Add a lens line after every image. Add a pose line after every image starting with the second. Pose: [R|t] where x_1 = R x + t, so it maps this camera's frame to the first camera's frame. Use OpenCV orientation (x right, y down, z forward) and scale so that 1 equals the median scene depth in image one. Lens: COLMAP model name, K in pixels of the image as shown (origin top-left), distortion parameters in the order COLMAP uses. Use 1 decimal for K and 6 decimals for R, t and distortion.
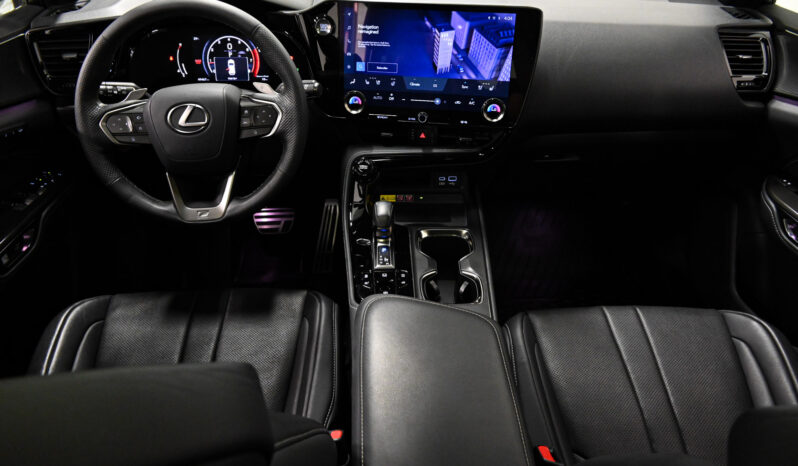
lens RADIAL K [[618.6, 0, 392.3], [0, 618.6, 239.3], [0, 0, 1]] dist [0.027051, -0.009253]
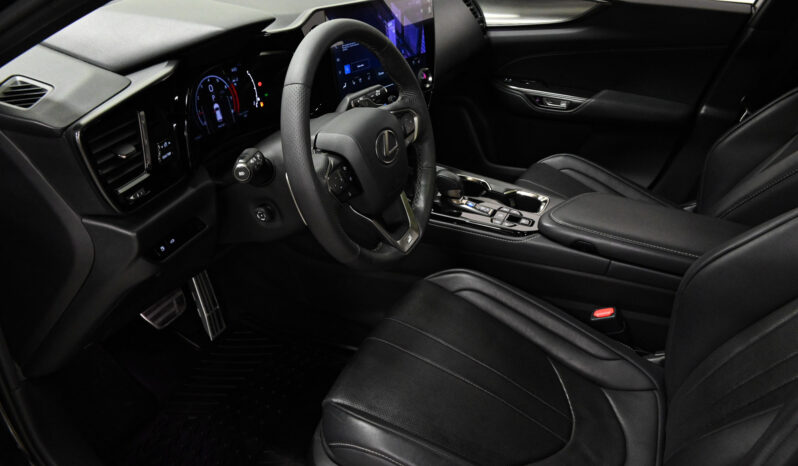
lens RADIAL K [[618.6, 0, 401.6], [0, 618.6, 229.9], [0, 0, 1]] dist [0.027051, -0.009253]
pose [[0.451644, -0.426233, 0.783801, -0.956645], [0.426250, 0.874844, 0.230128, -0.253084], [-0.783791, 0.230159, 0.576799, 0.417517]]
